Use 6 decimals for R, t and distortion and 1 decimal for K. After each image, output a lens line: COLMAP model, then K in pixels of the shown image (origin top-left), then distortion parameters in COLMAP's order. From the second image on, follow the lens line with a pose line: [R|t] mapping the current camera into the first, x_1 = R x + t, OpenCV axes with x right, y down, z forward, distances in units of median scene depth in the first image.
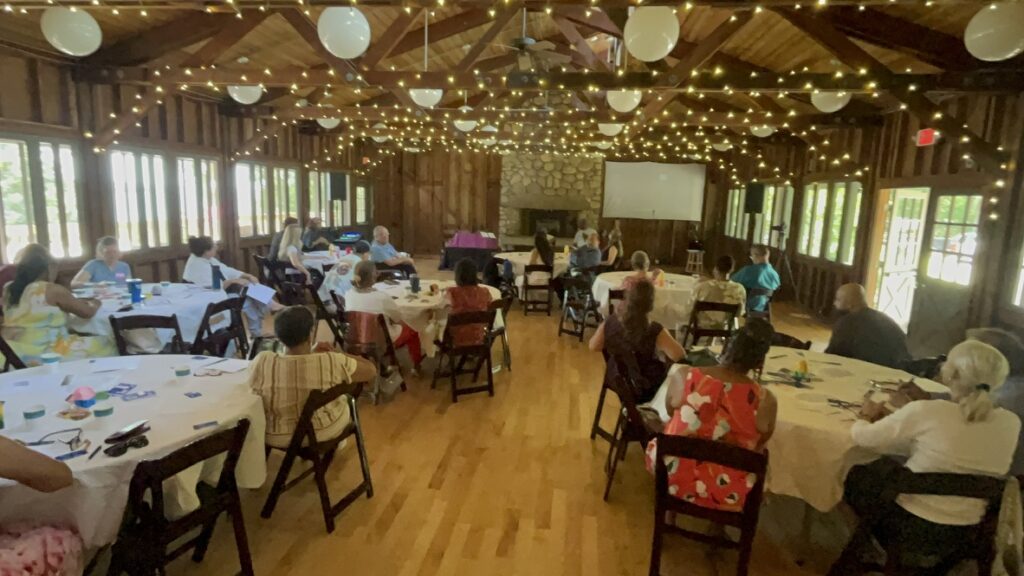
lens RADIAL K [[559.5, 0, 506.8], [0, 559.5, 285.4], [0, 0, 1]] dist [-0.001955, -0.000100]
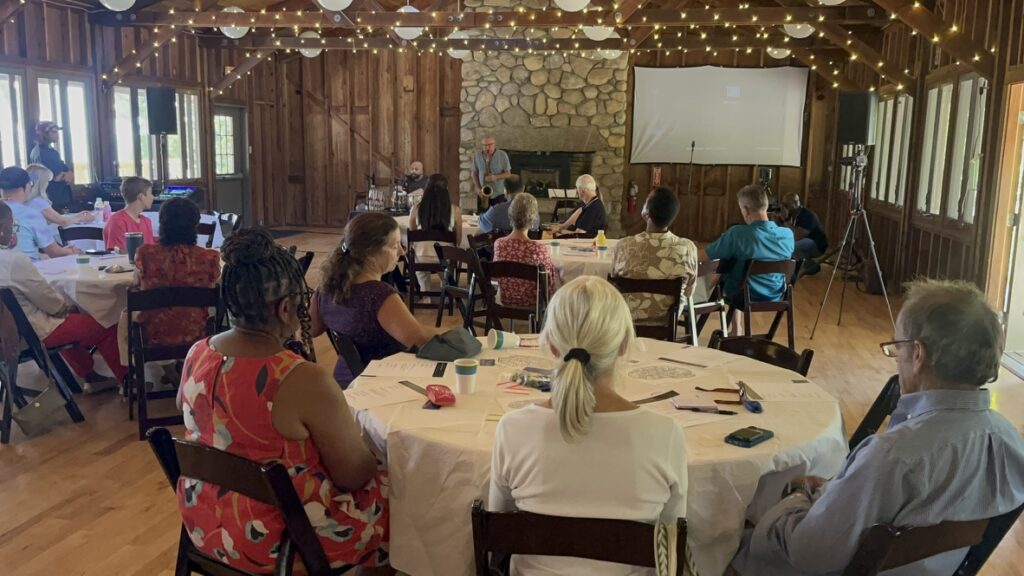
lens RADIAL K [[928.3, 0, 519.5], [0, 928.3, 295.0], [0, 0, 1]] dist [0.075234, 0.000000]
pose [[0.997256, -0.003080, -0.073970, 0.127451], [0.003078, 0.999995, -0.000144, 0.018384], [0.073970, -0.000084, 0.997260, 0.009690]]
